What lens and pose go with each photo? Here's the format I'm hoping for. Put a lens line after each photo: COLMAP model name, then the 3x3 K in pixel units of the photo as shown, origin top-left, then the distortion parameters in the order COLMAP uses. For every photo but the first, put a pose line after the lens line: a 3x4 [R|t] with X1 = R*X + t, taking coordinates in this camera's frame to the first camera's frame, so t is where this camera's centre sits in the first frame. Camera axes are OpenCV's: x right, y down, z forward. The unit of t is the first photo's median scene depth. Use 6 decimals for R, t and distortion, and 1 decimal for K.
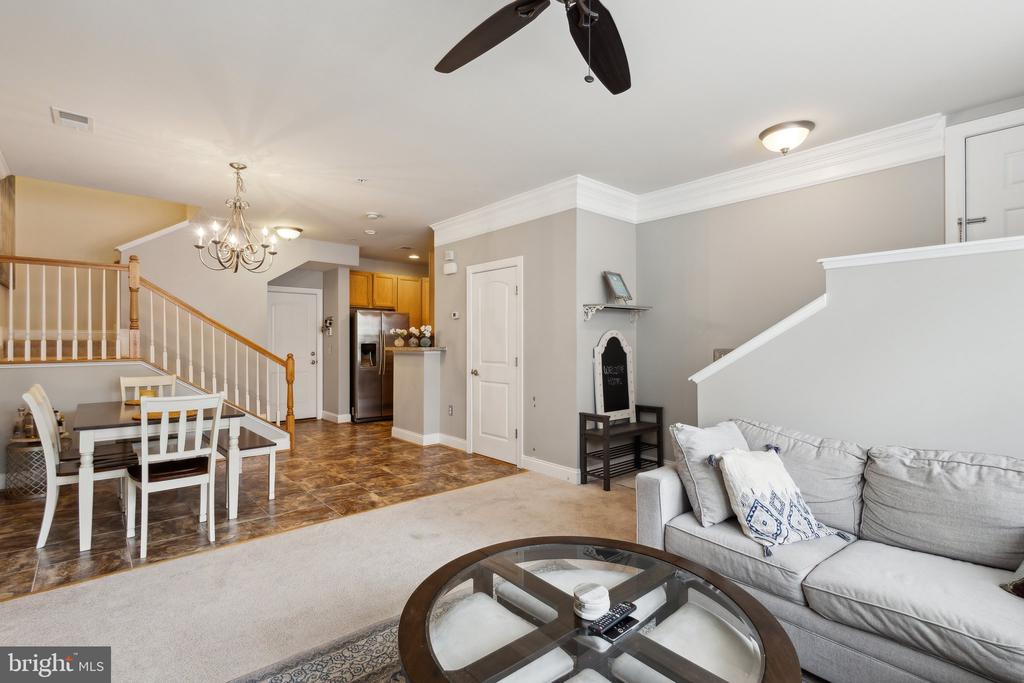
lens RADIAL K [[475.9, 0, 518.5], [0, 475.9, 341.7], [0, 0, 1]] dist [0.011430, -0.002460]
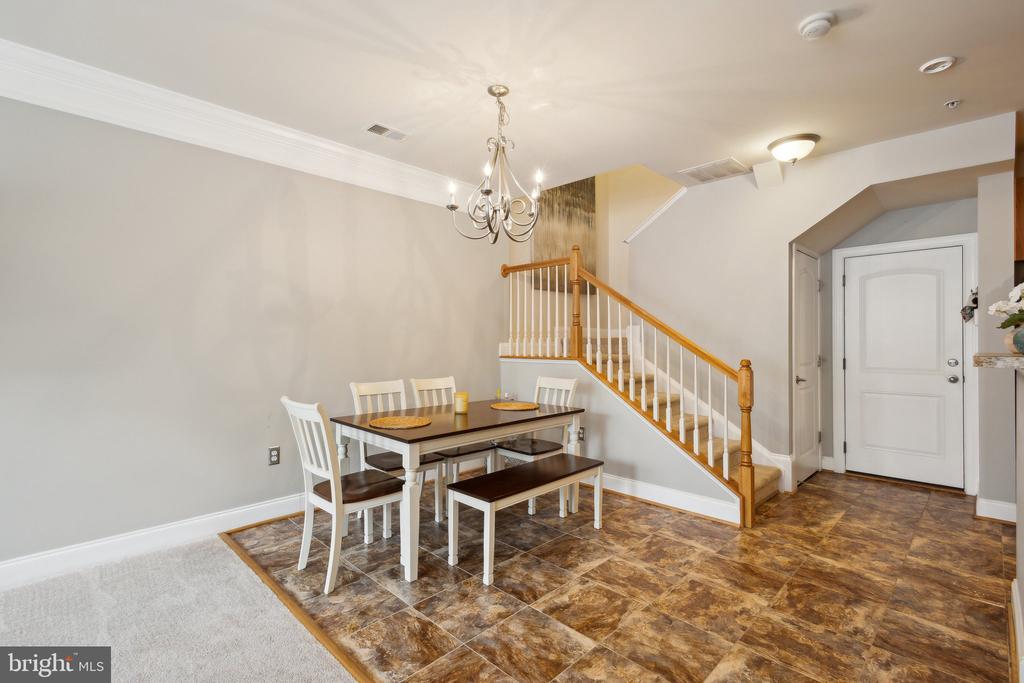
lens RADIAL K [[475.9, 0, 508.1], [0, 475.9, 344.3], [0, 0, 1]] dist [0.011430, -0.002460]
pose [[0.044863, 0.010493, -0.998938, 0.114249], [0.001456, 0.999943, 0.010569, -0.001057], [0.998992, -0.001929, 0.044846, 0.924792]]
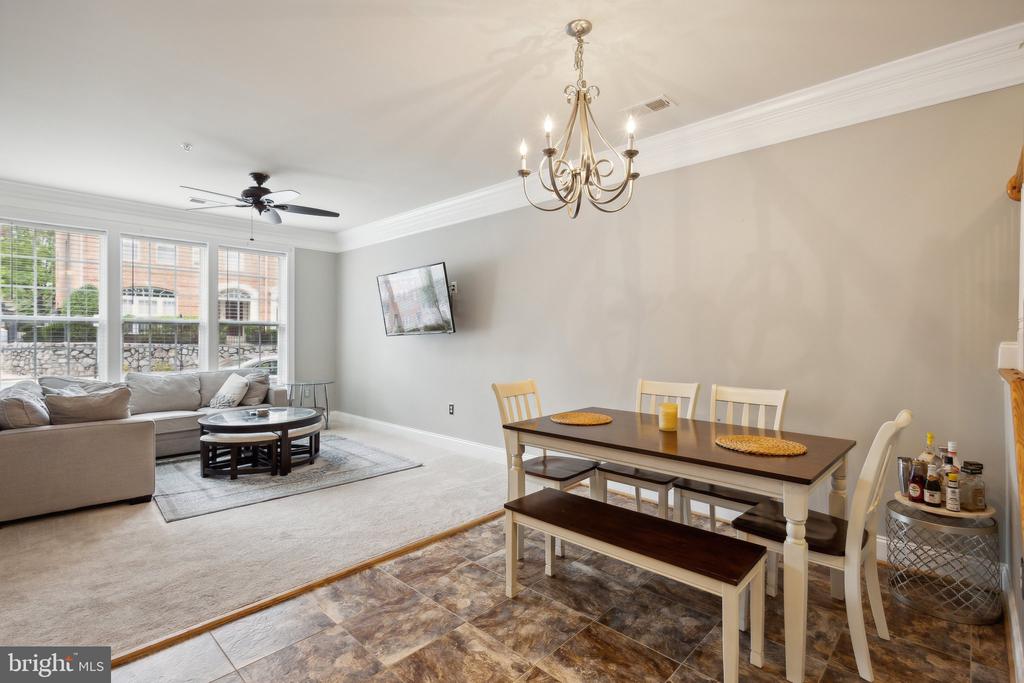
lens RADIAL K [[475.9, 0, 507.7], [0, 475.9, 340.6], [0, 0, 1]] dist [0.011430, -0.002460]
pose [[-0.997747, -0.005983, -0.066825, -0.437122], [-0.006170, 0.999978, 0.002597, 0.007947], [0.066808, 0.003003, -0.997761, 1.474805]]
